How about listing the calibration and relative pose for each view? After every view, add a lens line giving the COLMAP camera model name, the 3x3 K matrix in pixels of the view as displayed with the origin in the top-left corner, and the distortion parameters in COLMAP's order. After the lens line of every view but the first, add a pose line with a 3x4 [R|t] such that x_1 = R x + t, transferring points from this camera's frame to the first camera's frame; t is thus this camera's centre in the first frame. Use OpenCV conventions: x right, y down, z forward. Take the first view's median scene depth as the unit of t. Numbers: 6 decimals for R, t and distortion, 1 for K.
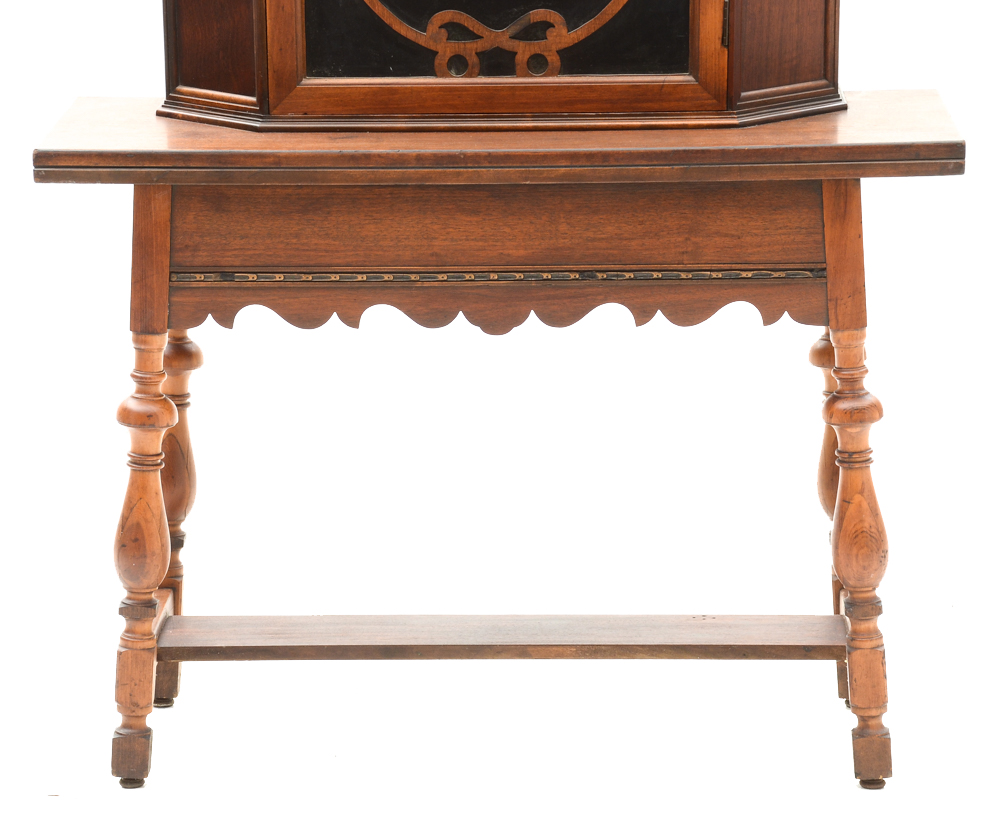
lens RADIAL K [[4415.7, 0, 458.5], [0, 4415.7, 403.5], [0, 0, 1]] dist [1.306623, 0.000000]
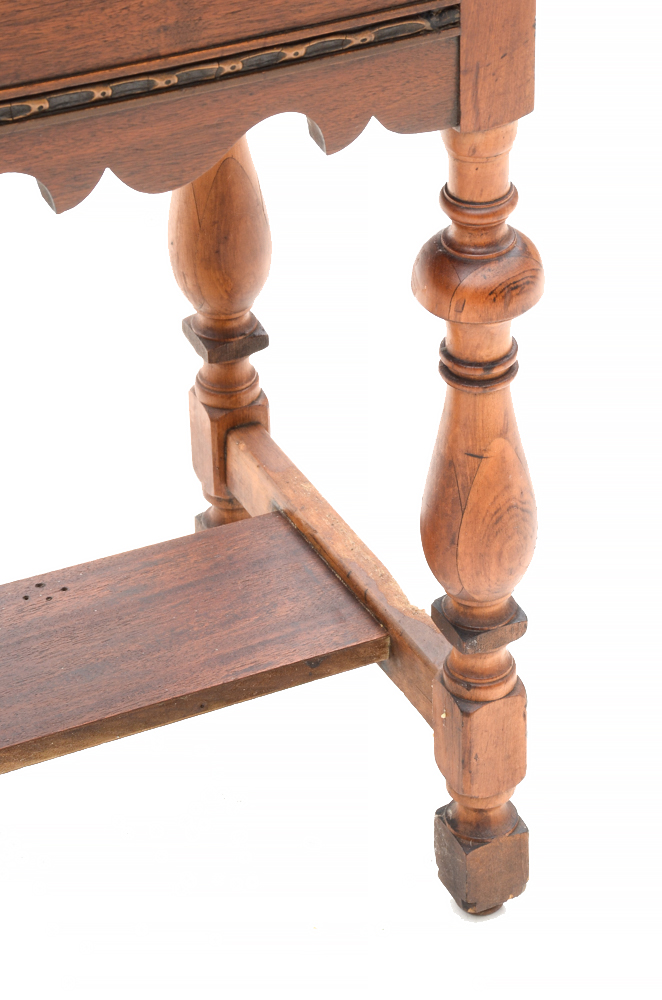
lens RADIAL K [[3442.4, 0, 321.5], [0, 3442.4, 499.1], [0, 0, 1]] dist [1.034484, 0.000000]
pose [[0.877784, -0.247153, 0.410378, -0.080012], [0.071652, 0.914737, 0.397647, -0.122044], [-0.473668, -0.319644, 0.820650, 0.708895]]
